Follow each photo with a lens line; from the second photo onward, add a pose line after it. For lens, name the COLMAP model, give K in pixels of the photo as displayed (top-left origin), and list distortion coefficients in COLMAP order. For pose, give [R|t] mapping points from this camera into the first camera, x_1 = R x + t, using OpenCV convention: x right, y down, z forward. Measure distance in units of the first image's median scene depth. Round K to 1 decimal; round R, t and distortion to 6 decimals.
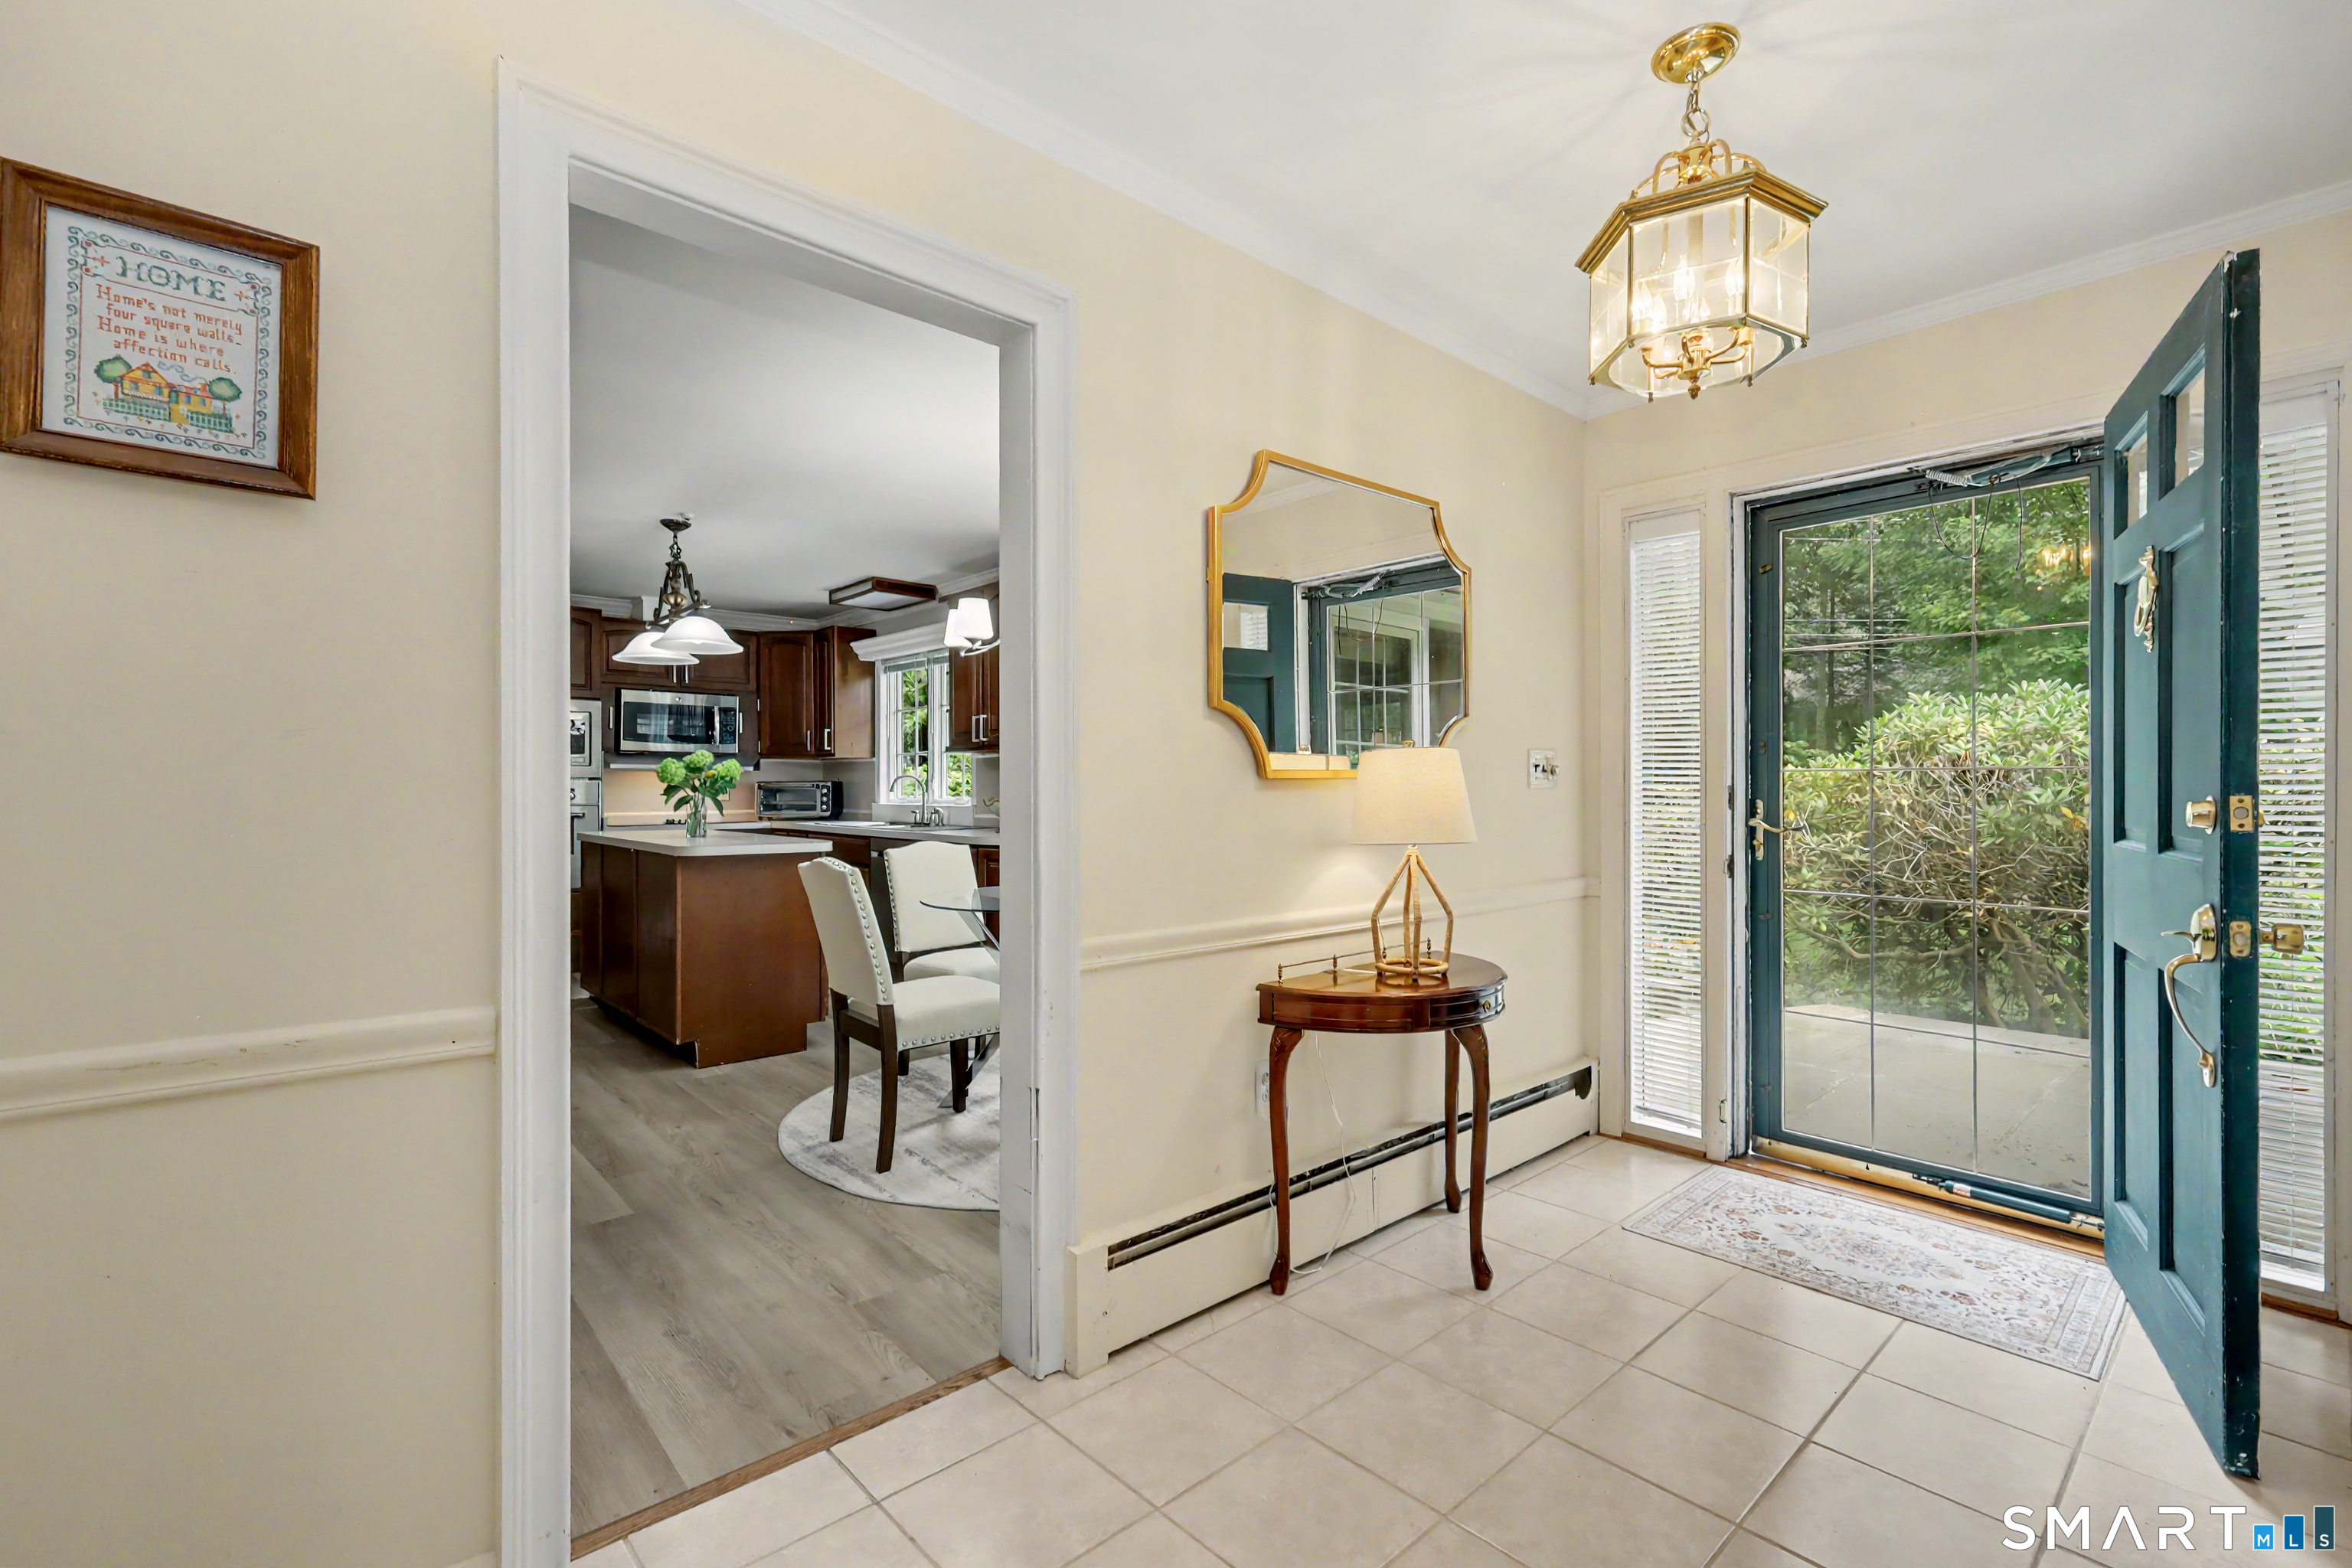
lens RADIAL K [[1031.4, 0, 1179.7], [0, 1031.4, 793.7], [0, 0, 1]] dist [-0.000344, 0.000131]
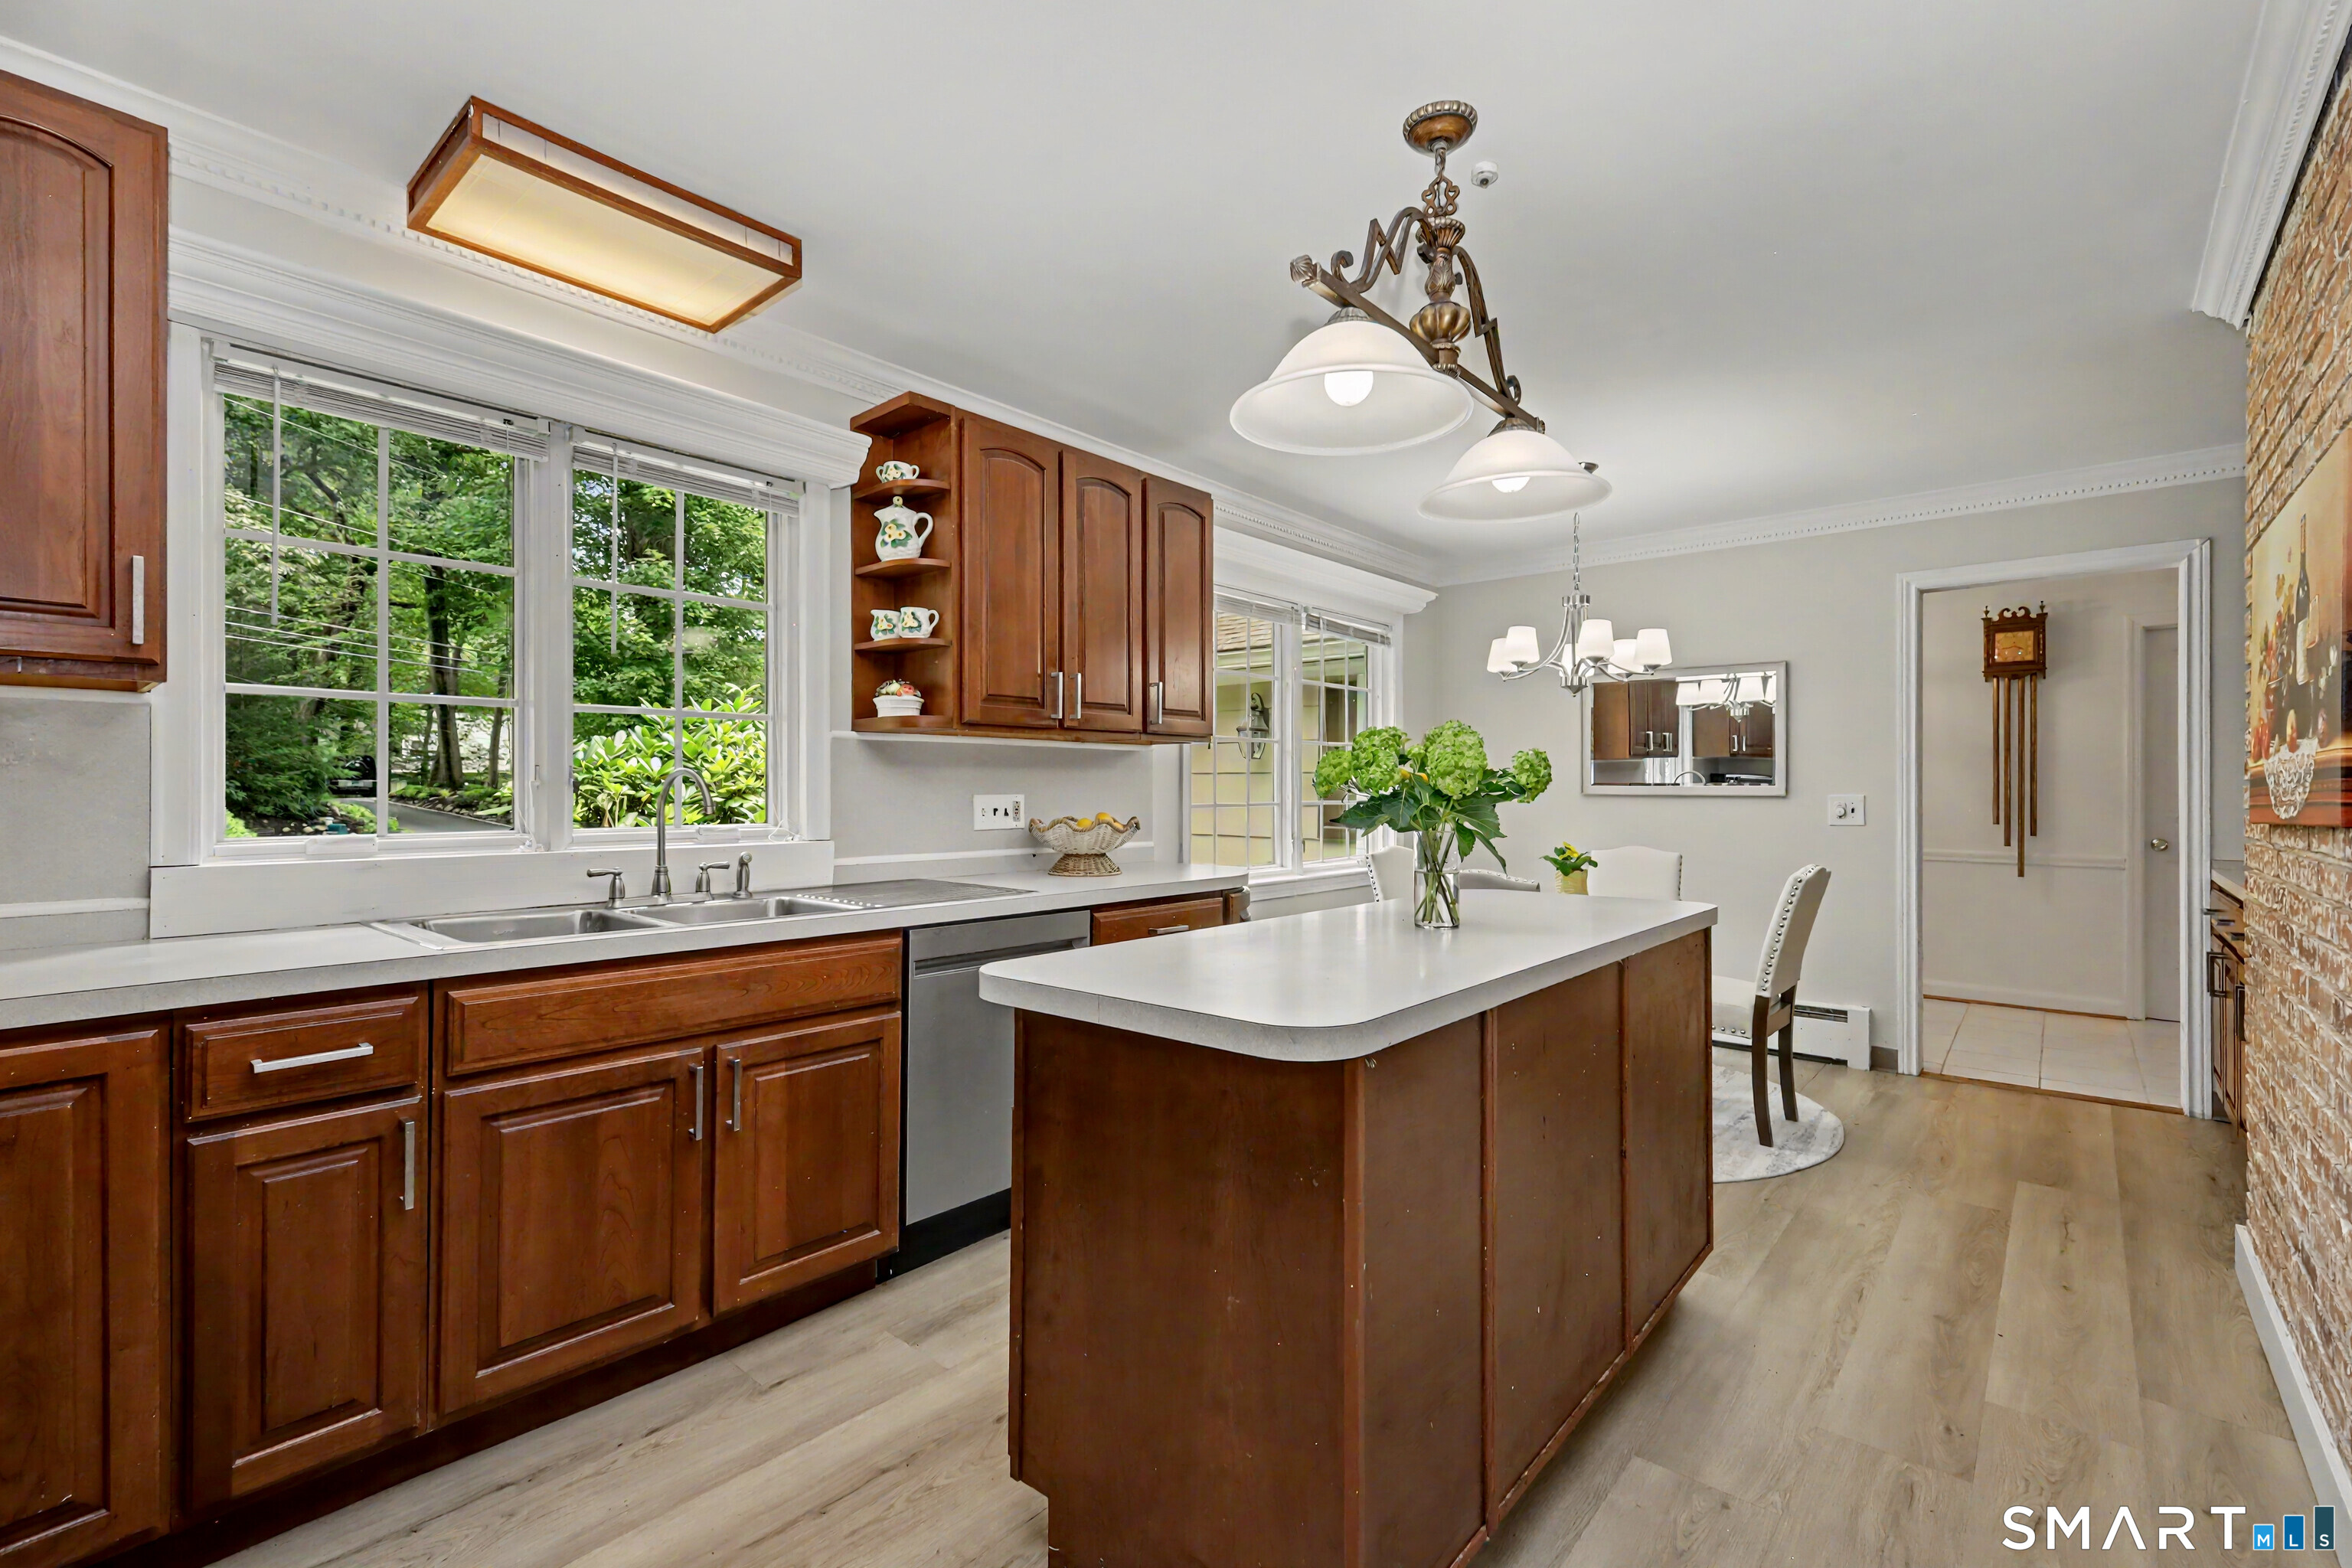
lens RADIAL K [[1026.7, 0, 1172.6], [0, 1026.7, 779.8], [0, 0, 1]] dist [0.001757, -0.000269]
pose [[-0.118057, 0.009657, 0.992960, -0.685366], [0.003118, 0.999951, -0.009354, -0.011410], [-0.993002, 0.001991, -0.118082, 0.911994]]
